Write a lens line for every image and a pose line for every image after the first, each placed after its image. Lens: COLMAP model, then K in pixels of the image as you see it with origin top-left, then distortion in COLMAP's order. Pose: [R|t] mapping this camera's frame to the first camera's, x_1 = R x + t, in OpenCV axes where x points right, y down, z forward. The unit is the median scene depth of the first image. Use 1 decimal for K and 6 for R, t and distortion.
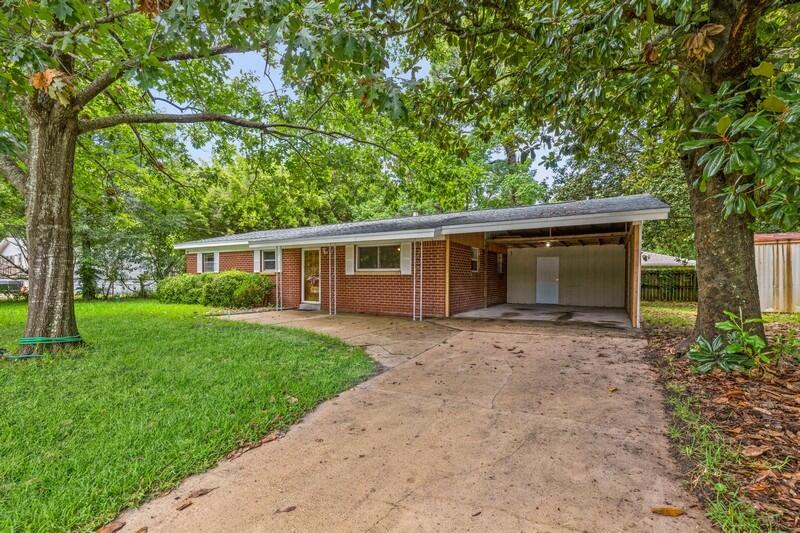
lens RADIAL K [[375.1, 0, 399.6], [0, 375.1, 285.0], [0, 0, 1]] dist [-0.003969, -0.000764]
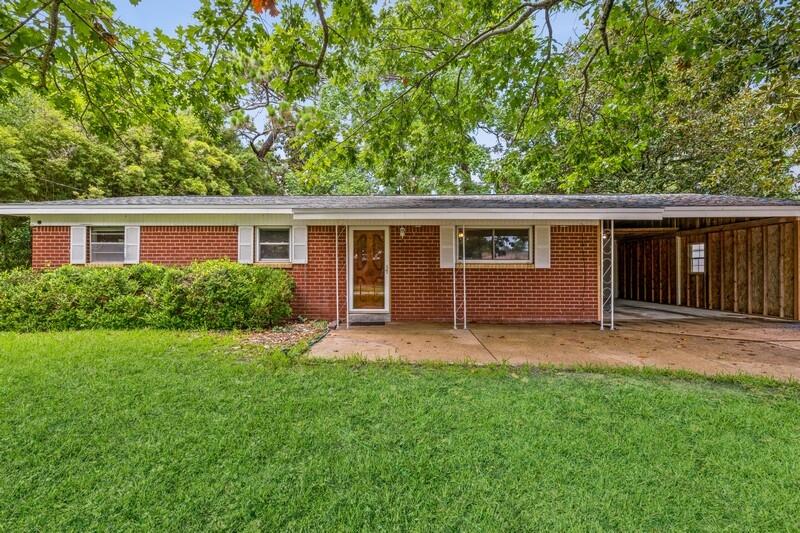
lens RADIAL K [[375.1, 0, 397.5], [0, 375.1, 264.6], [0, 0, 1]] dist [-0.003969, -0.000764]
pose [[0.860867, 0.003048, 0.508821, -0.513164], [0.012316, 0.999564, -0.026826, -0.014837], [-0.508681, 0.029361, 0.860454, 0.413803]]
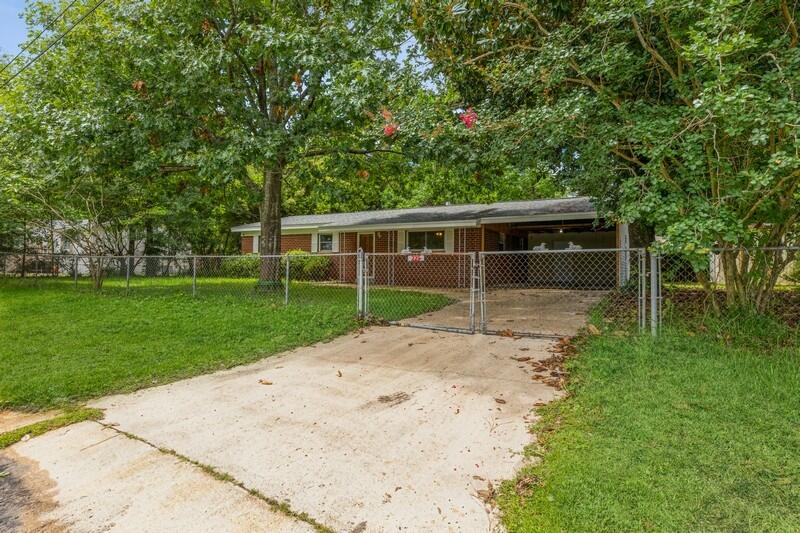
lens RADIAL K [[452.1, 0, 399.4], [0, 452.1, 264.9], [0, 0, 1]] dist [0.002097, 0.000114]
pose [[0.999899, 0.007620, 0.012038, -0.142388], [-0.007333, 0.999693, -0.023677, 0.039931], [-0.012215, 0.023587, 0.999647, -0.454719]]
